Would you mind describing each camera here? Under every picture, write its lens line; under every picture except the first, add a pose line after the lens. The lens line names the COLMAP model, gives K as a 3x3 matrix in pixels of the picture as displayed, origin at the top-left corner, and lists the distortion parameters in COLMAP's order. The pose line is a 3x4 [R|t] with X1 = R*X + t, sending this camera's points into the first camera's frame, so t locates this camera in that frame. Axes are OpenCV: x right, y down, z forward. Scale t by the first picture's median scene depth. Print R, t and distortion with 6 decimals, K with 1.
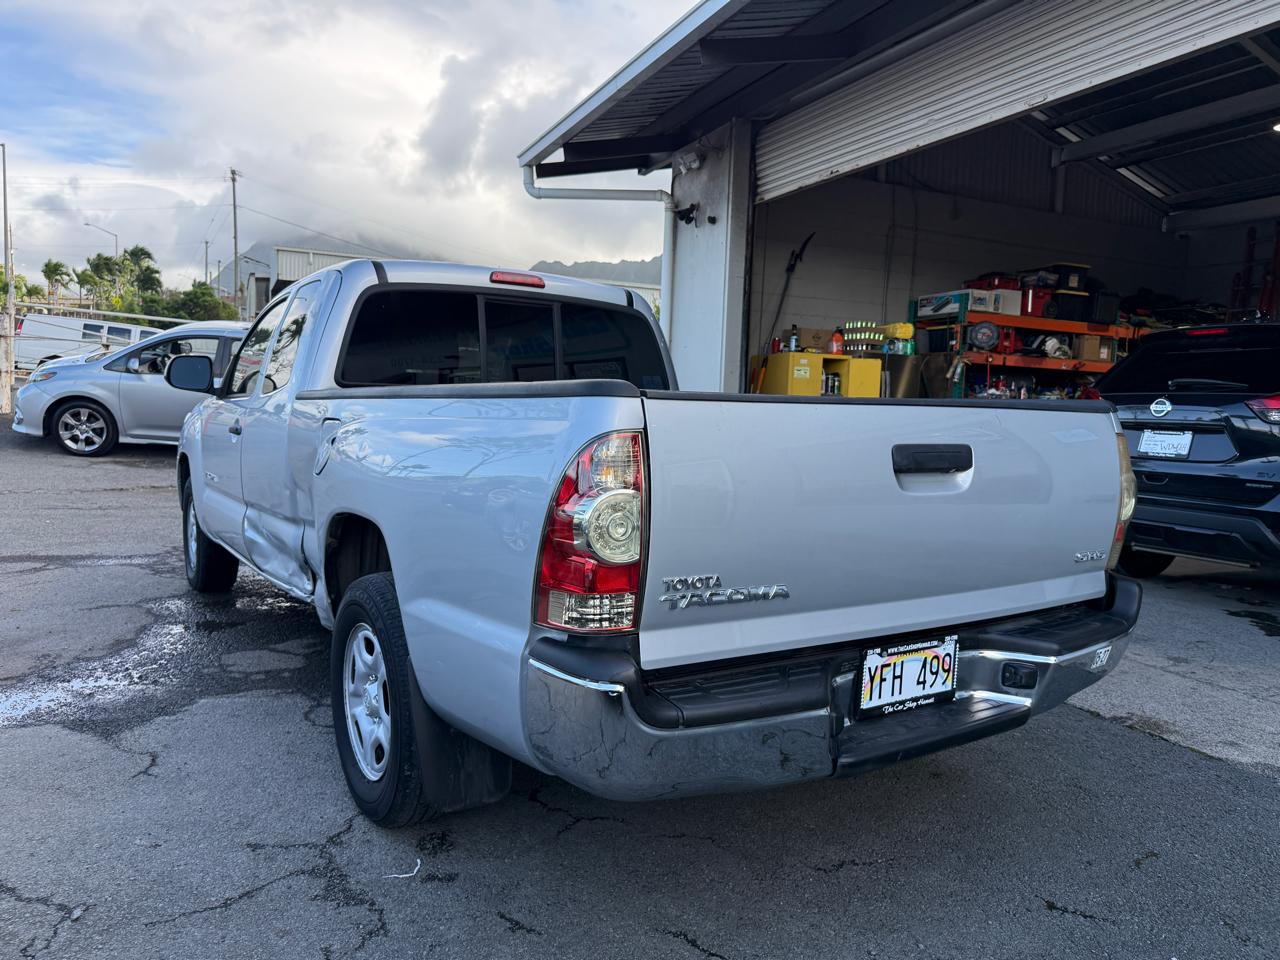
lens RADIAL K [[907.2, 0, 631.1], [0, 907.2, 478.7], [0, 0, 1]] dist [0.008292, -0.017669]
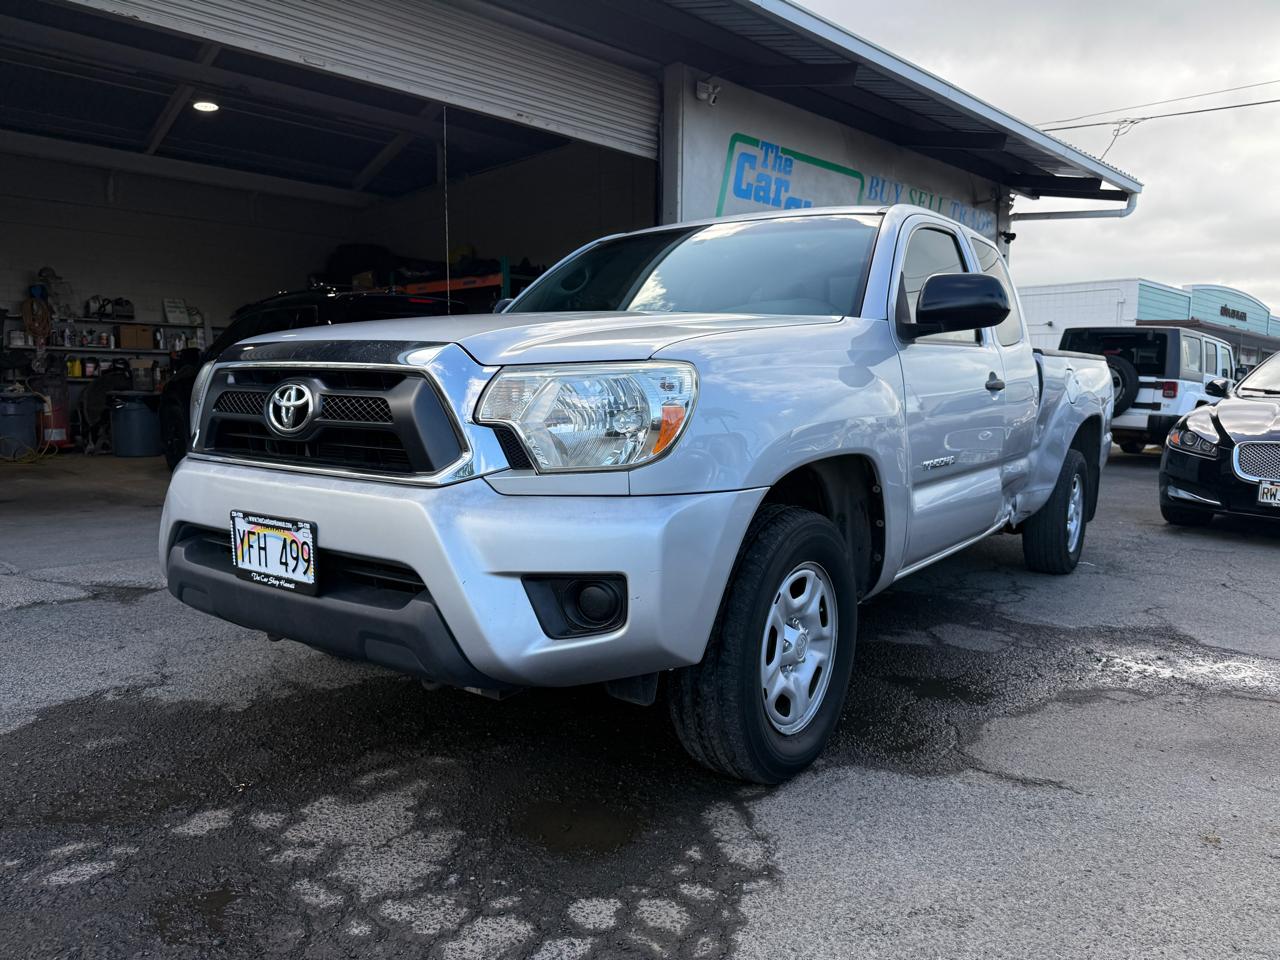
lens RADIAL K [[907.2, 0, 637.3], [0, 907.2, 482.8], [0, 0, 1]] dist [0.008292, -0.017669]
pose [[-0.356027, -0.129228, 0.925497, -1.159605], [0.053613, 0.985936, 0.158292, -0.121388], [-0.932936, 0.105975, -0.344092, 1.673846]]
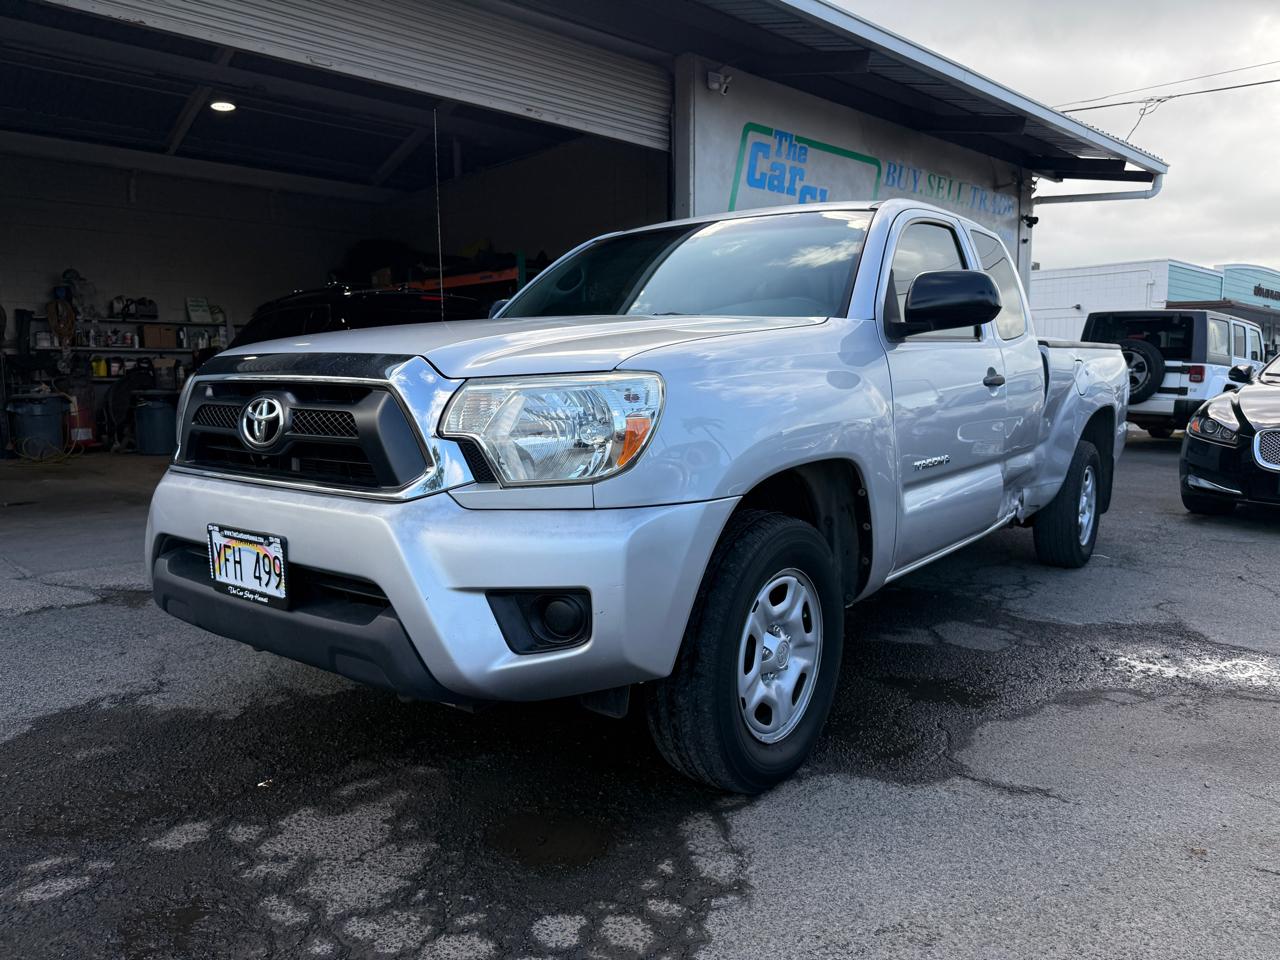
lens RADIAL K [[907.2, 0, 644.0], [0, 907.2, 479.3], [0, 0, 1]] dist [0.008292, -0.017669]
pose [[-0.335105, -0.133027, 0.932743, -1.164995], [0.069294, 0.983822, 0.165207, -0.130657], [-0.939629, 0.119995, -0.320465, 1.639874]]
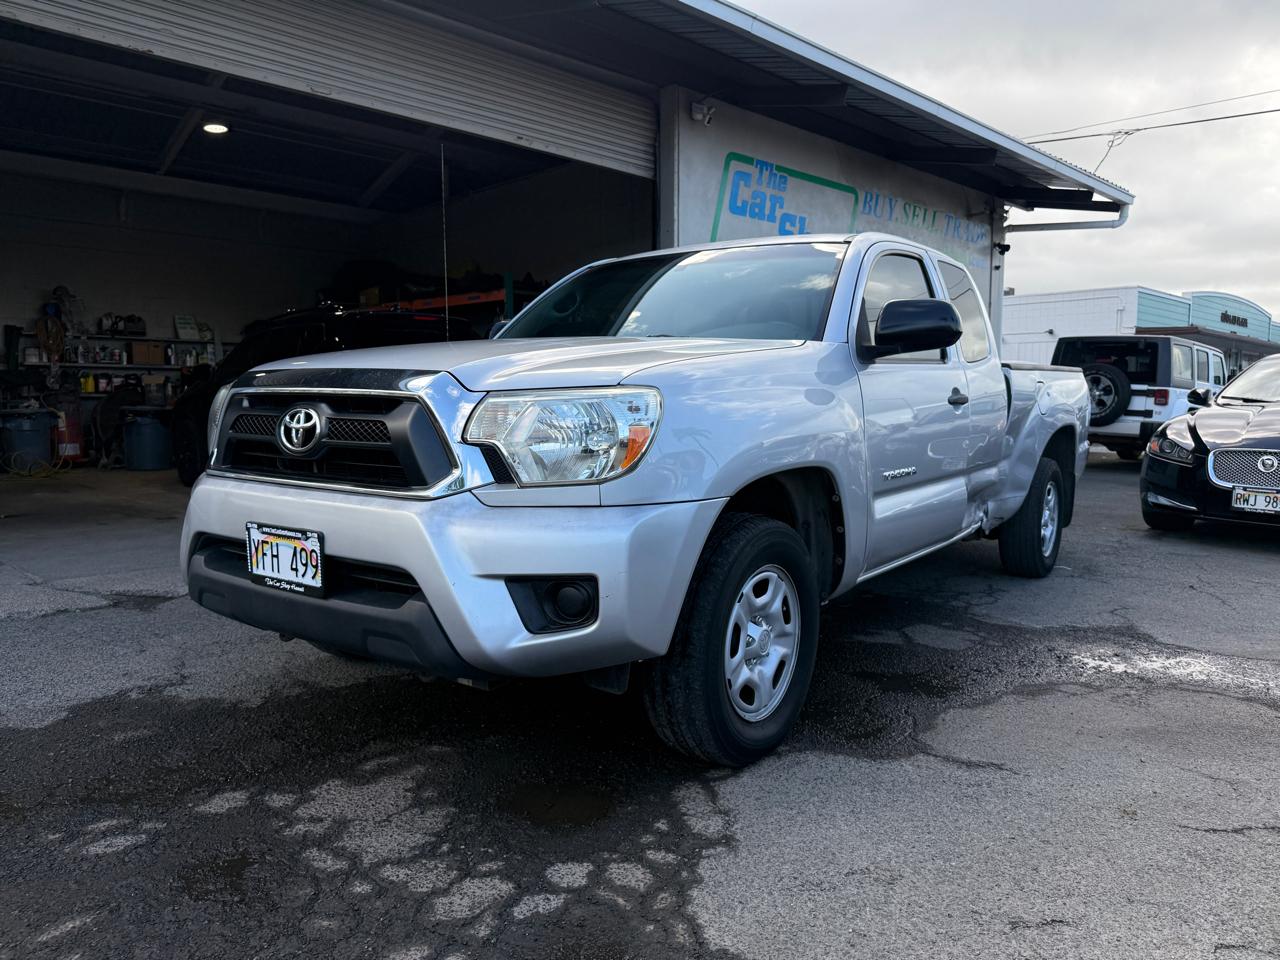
lens RADIAL K [[907.2, 0, 643.0], [0, 907.2, 482.5], [0, 0, 1]] dist [0.008292, -0.017669]
pose [[-0.354128, -0.116929, 0.927858, -1.223551], [0.061233, 0.987125, 0.147768, -0.131266], [-0.933190, 0.109144, -0.342409, 1.673449]]
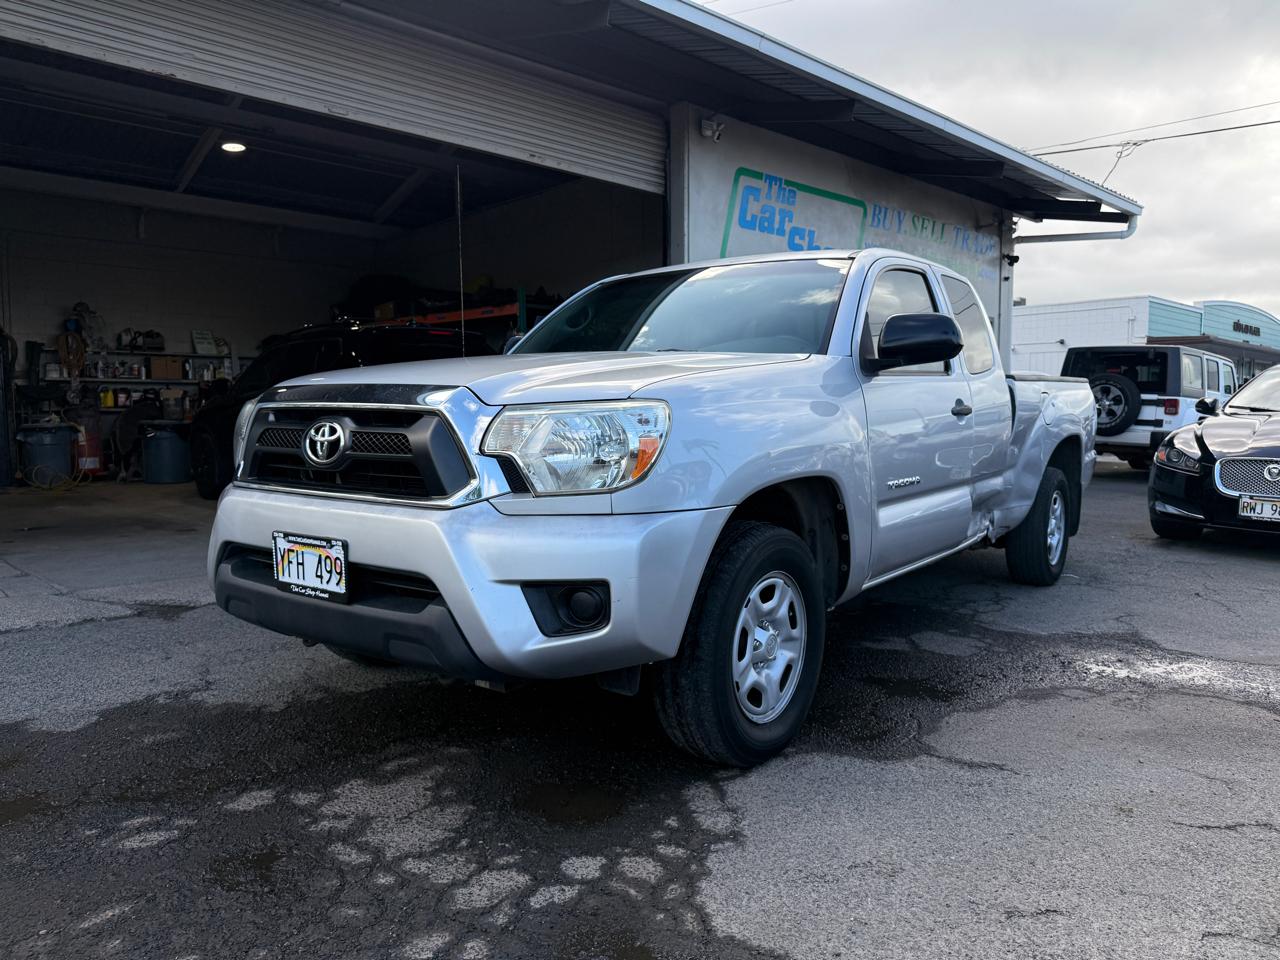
lens RADIAL K [[907.2, 0, 645.9], [0, 907.2, 480.6], [0, 0, 1]] dist [0.008292, -0.017669]
pose [[-0.344873, -0.101875, 0.933104, -1.246671], [0.066301, 0.988966, 0.132478, -0.133286], [-0.936305, 0.107554, -0.334314, 1.680372]]
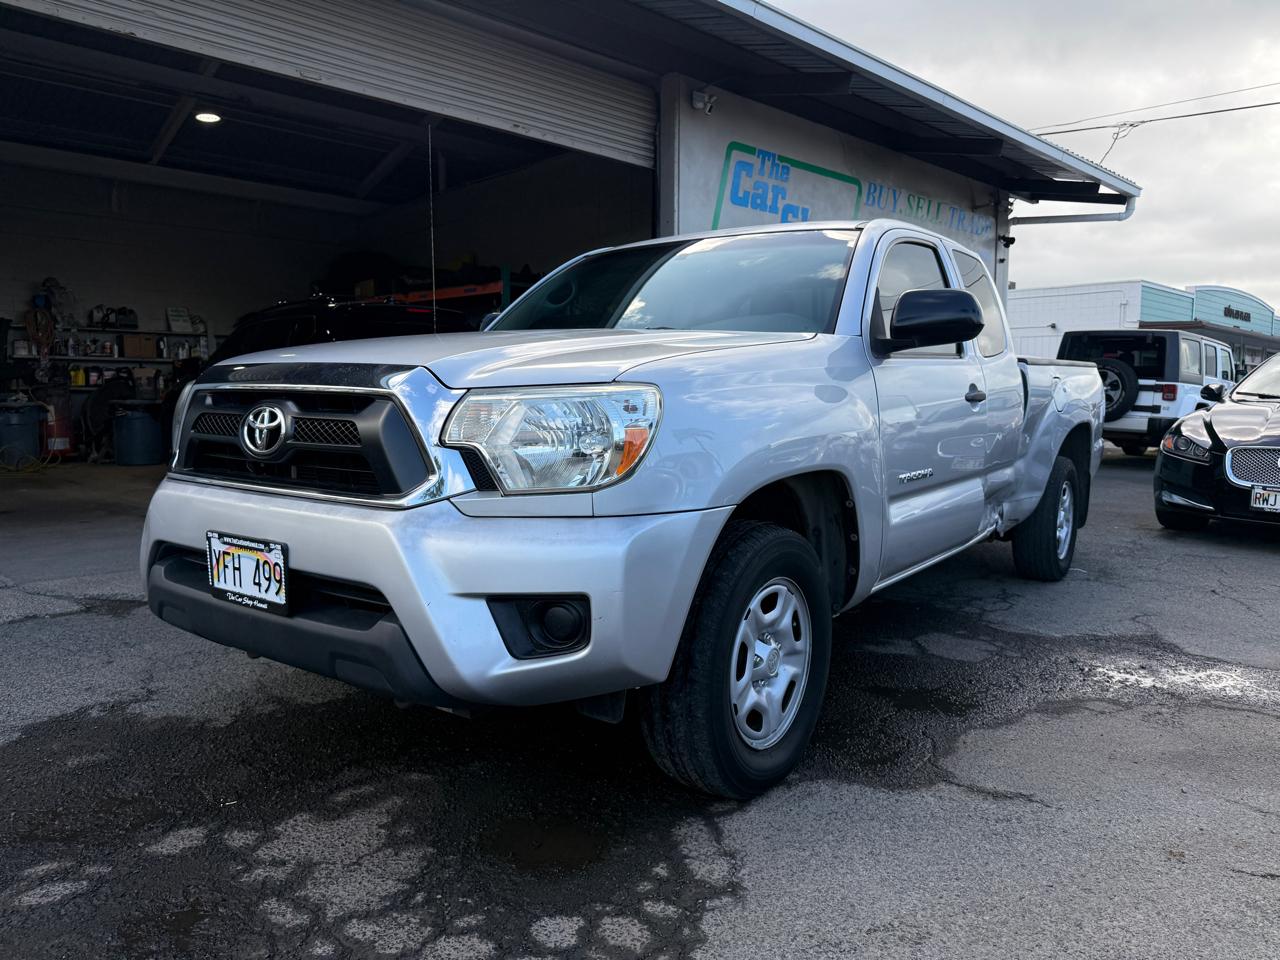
lens RADIAL K [[907.2, 0, 643.4], [0, 907.2, 476.4], [0, 0, 1]] dist [0.008292, -0.017669]
pose [[-0.354846, -0.117640, 0.927494, -1.173371], [0.059659, 0.987181, 0.148035, -0.130698], [-0.933019, 0.107863, -0.343279, 1.653375]]
